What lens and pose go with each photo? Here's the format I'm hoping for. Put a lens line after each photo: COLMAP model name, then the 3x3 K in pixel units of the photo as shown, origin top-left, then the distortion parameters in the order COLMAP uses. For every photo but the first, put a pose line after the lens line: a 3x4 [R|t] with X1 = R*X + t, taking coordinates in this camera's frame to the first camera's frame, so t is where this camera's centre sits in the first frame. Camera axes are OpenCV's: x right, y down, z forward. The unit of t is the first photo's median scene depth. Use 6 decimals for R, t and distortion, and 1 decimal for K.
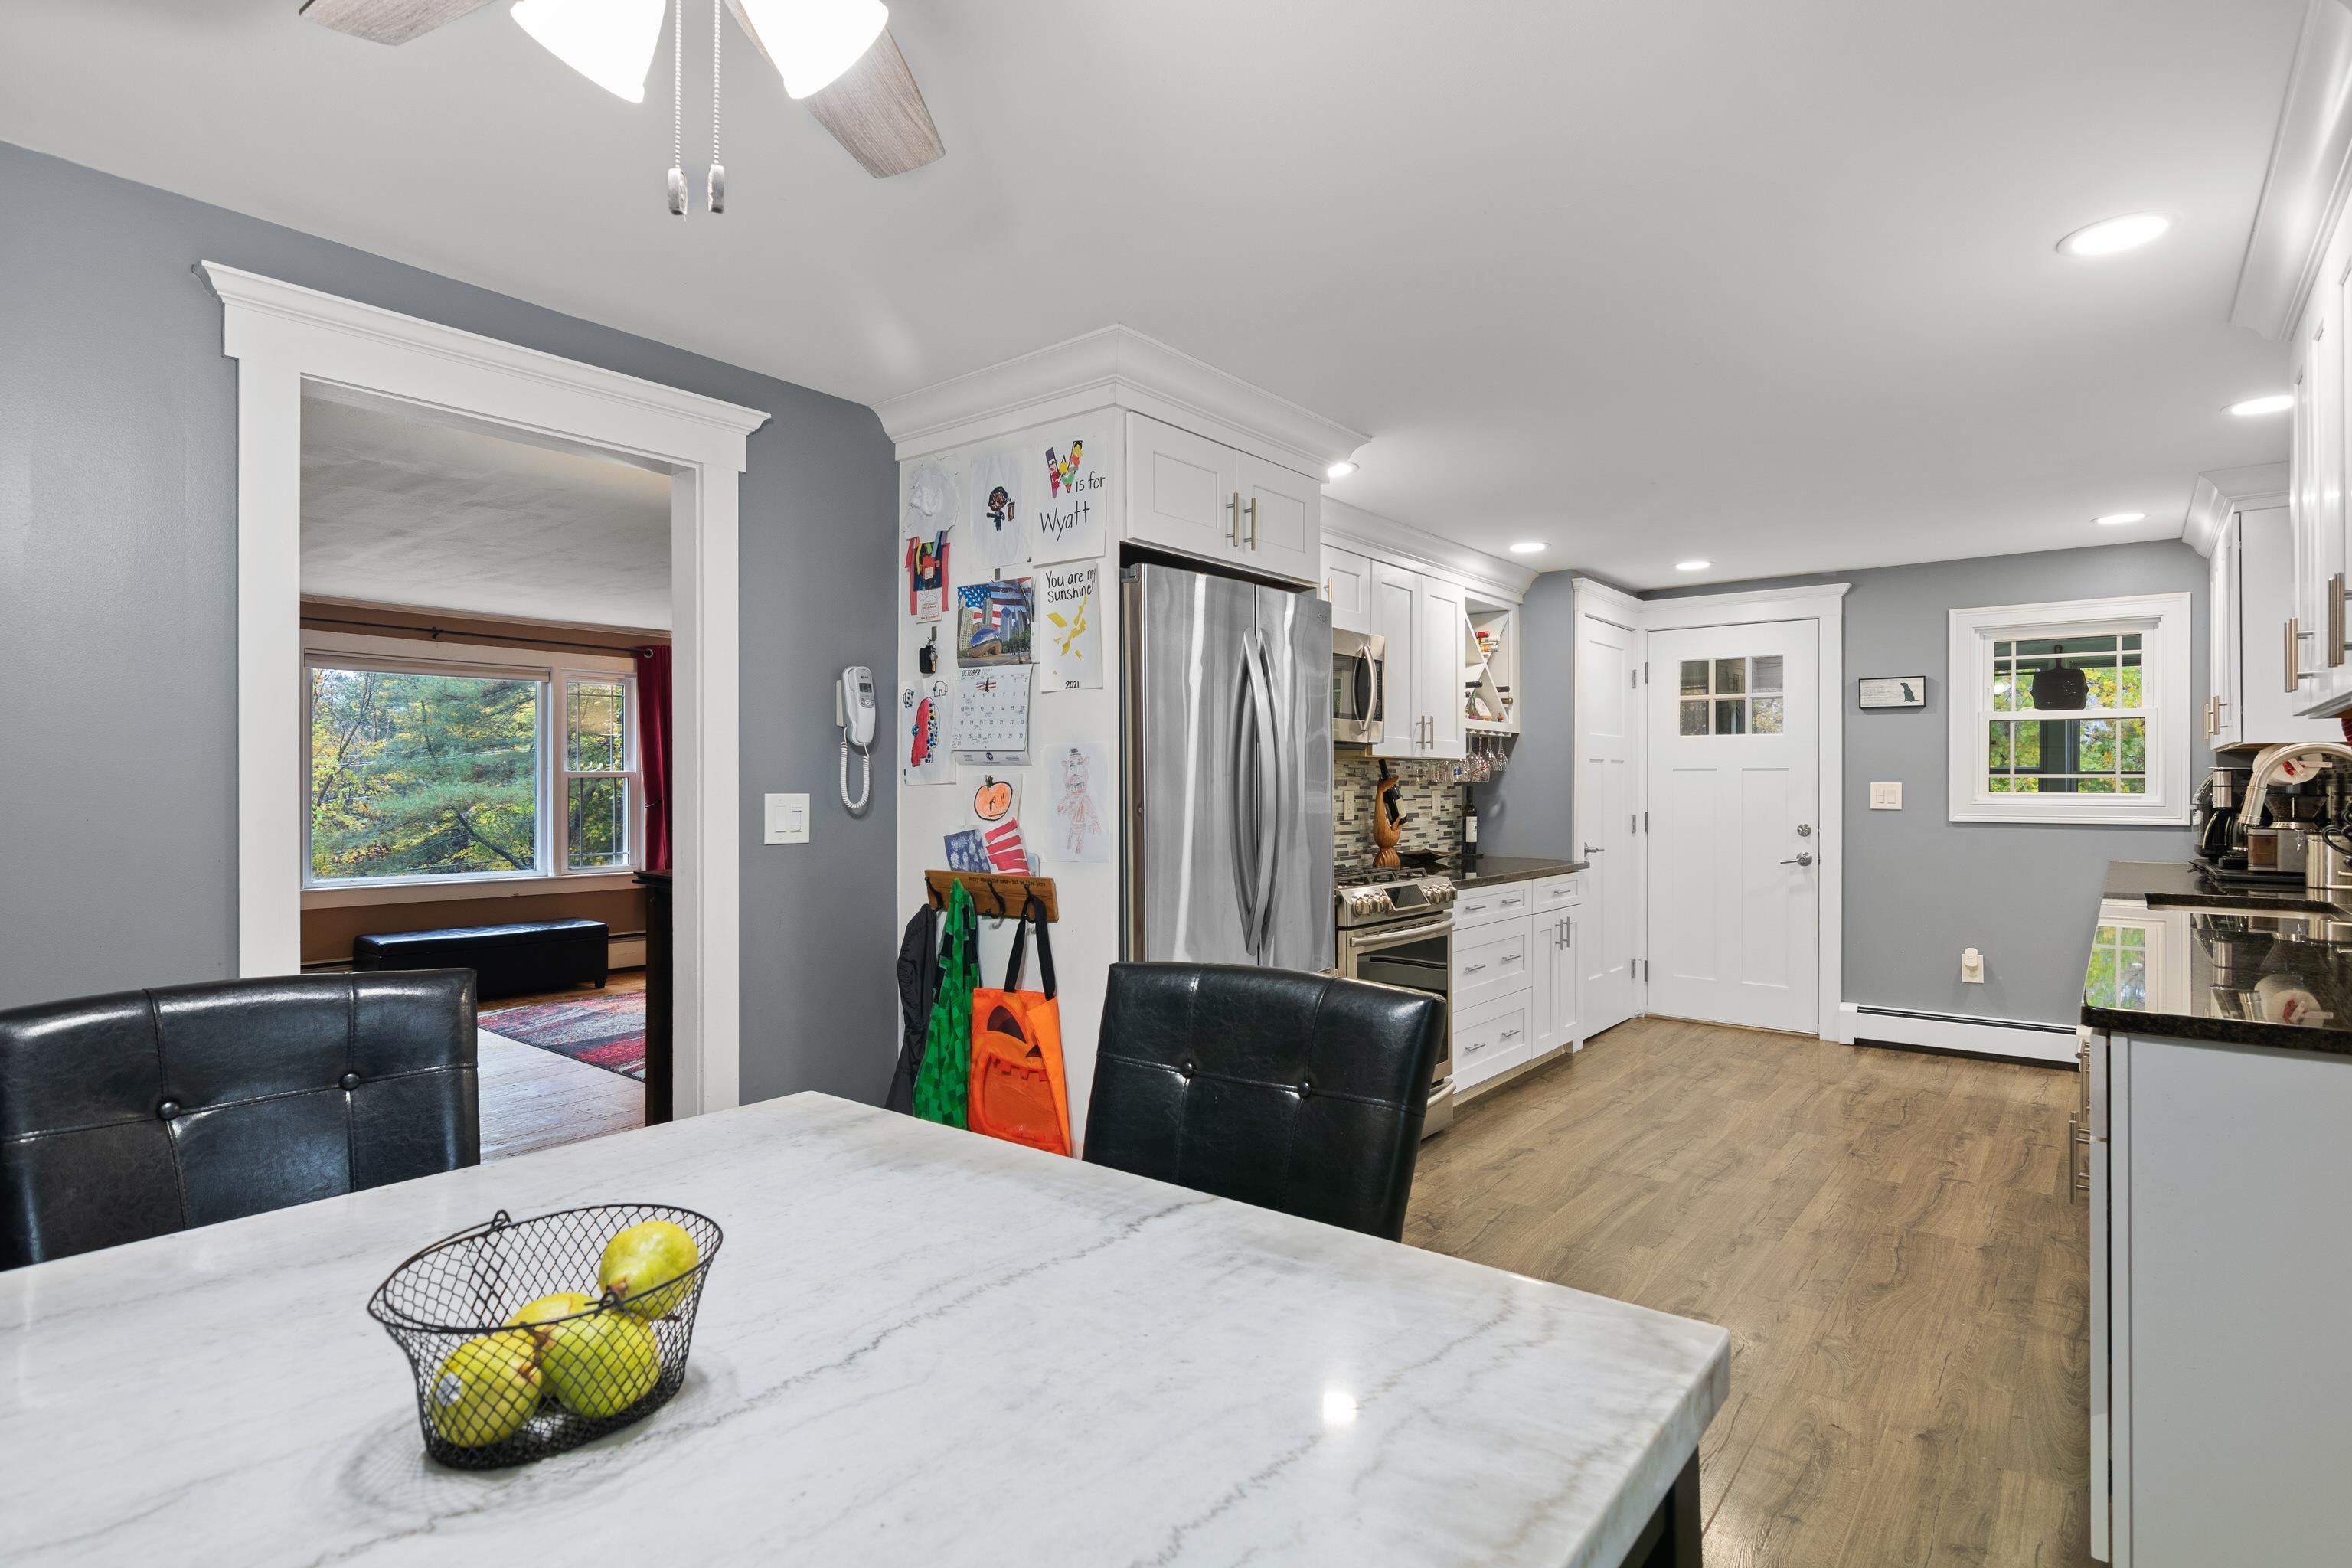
lens RADIAL K [[1199.0, 0, 1181.7], [0, 1199.0, 779.1], [0, 0, 1]] dist [-0.000272, 0.000458]
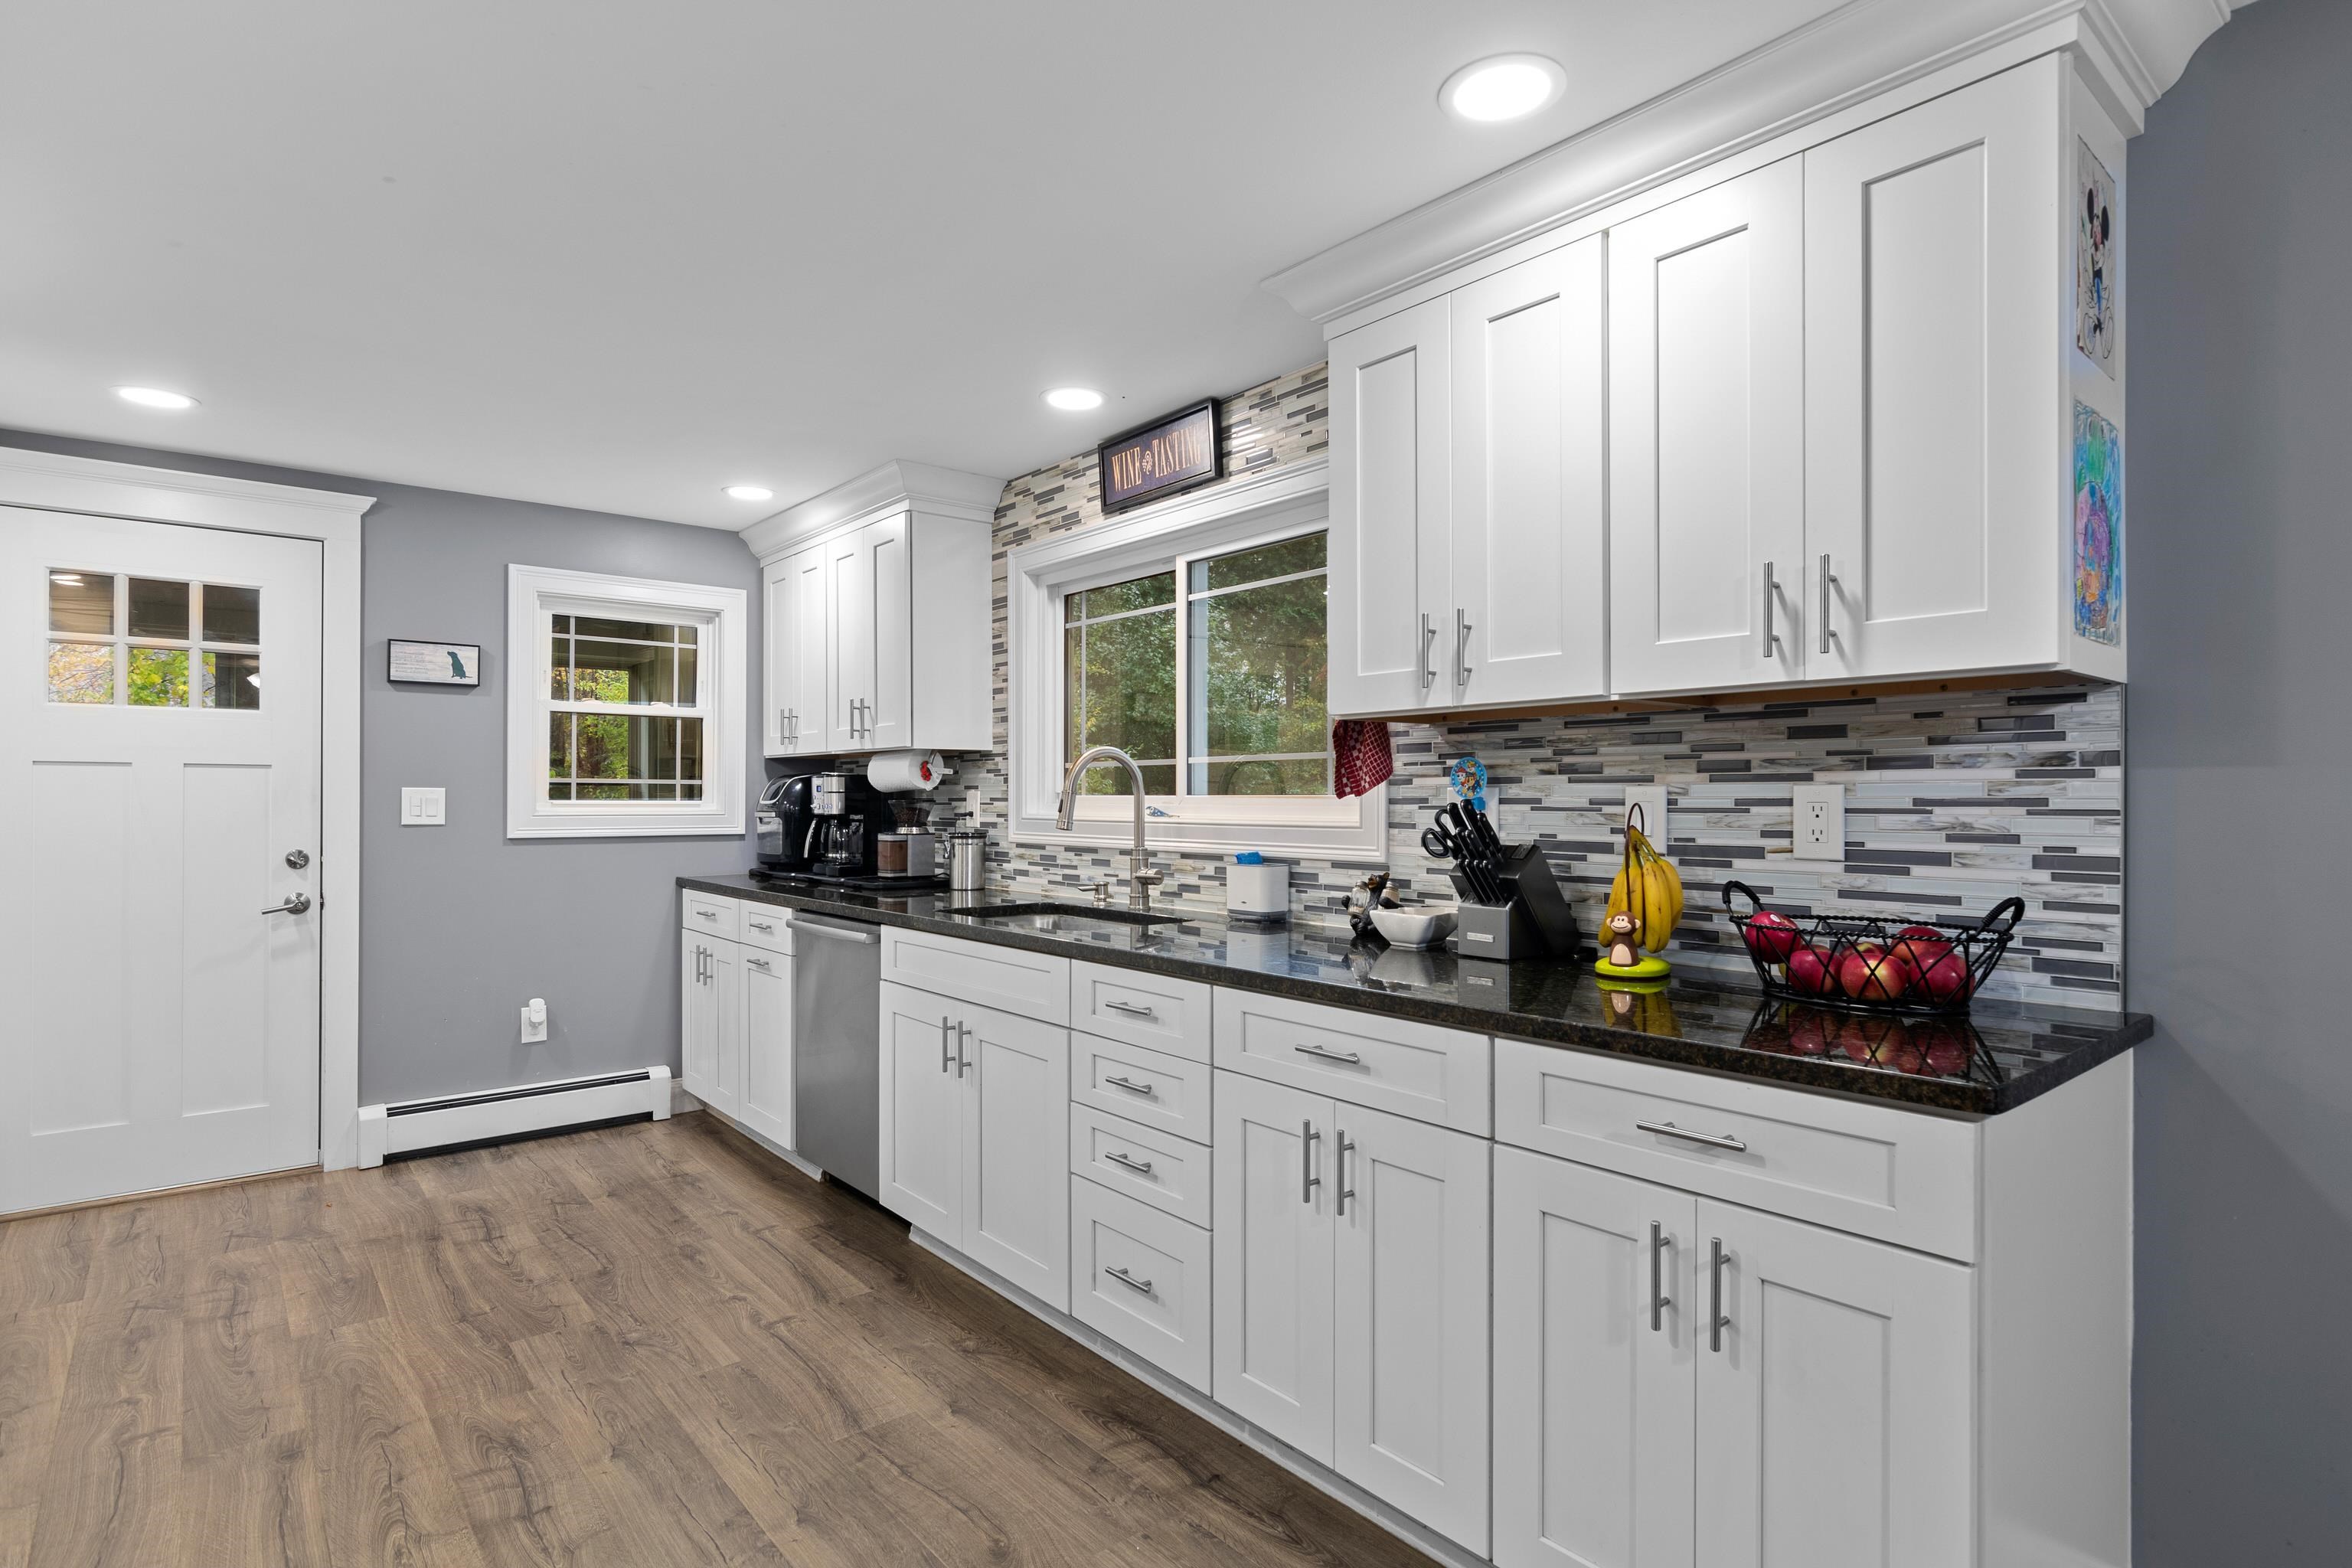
lens RADIAL K [[1192.6, 0, 1168.7], [0, 1192.6, 794.4], [0, 0, 1]] dist [-0.003430, 0.001229]
pose [[0.215061, 0.001027, 0.976600, -0.016304], [-0.004244, 0.999991, -0.000117, 0.005605], [-0.976591, -0.004120, 0.215063, 0.449108]]
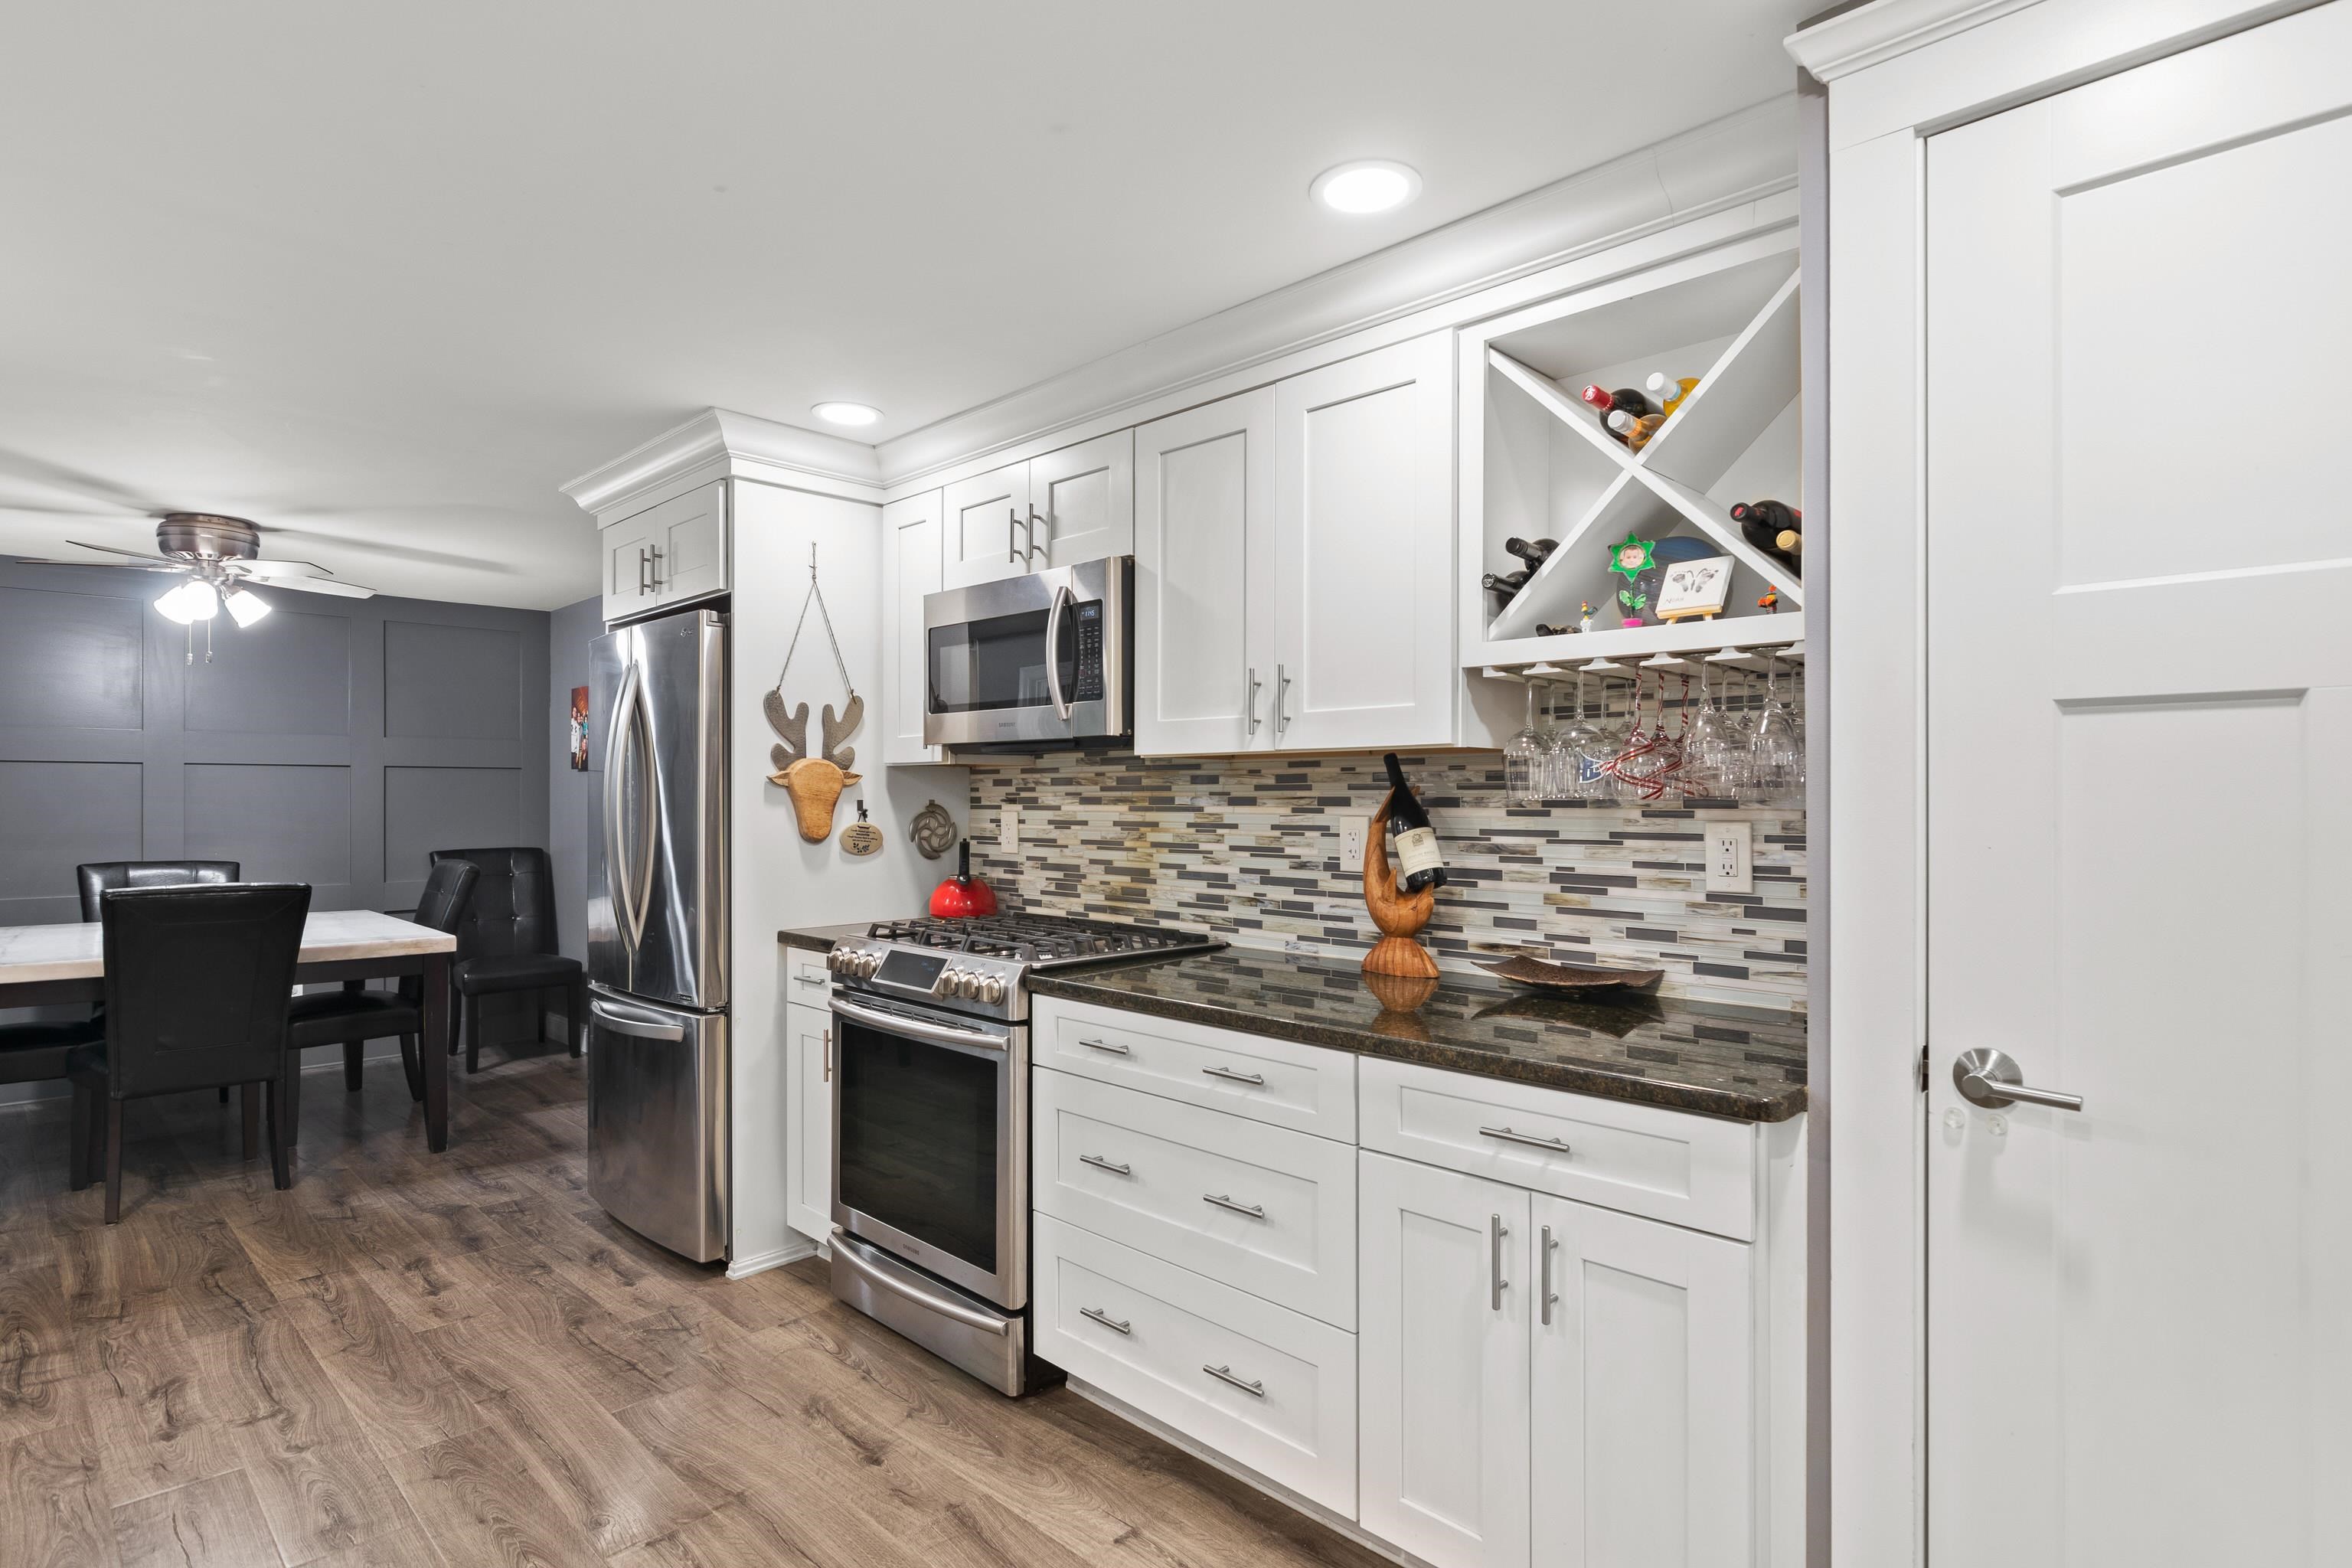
lens RADIAL K [[1206.9, 0, 1157.4], [0, 1206.9, 791.2], [0, 0, 1]] dist [-0.002696, 0.002054]
pose [[-0.120129, -0.007553, -0.992730, 0.668729], [0.002817, 0.999964, -0.007949, 0.002442], [0.992754, -0.003752, -0.120103, 0.961881]]
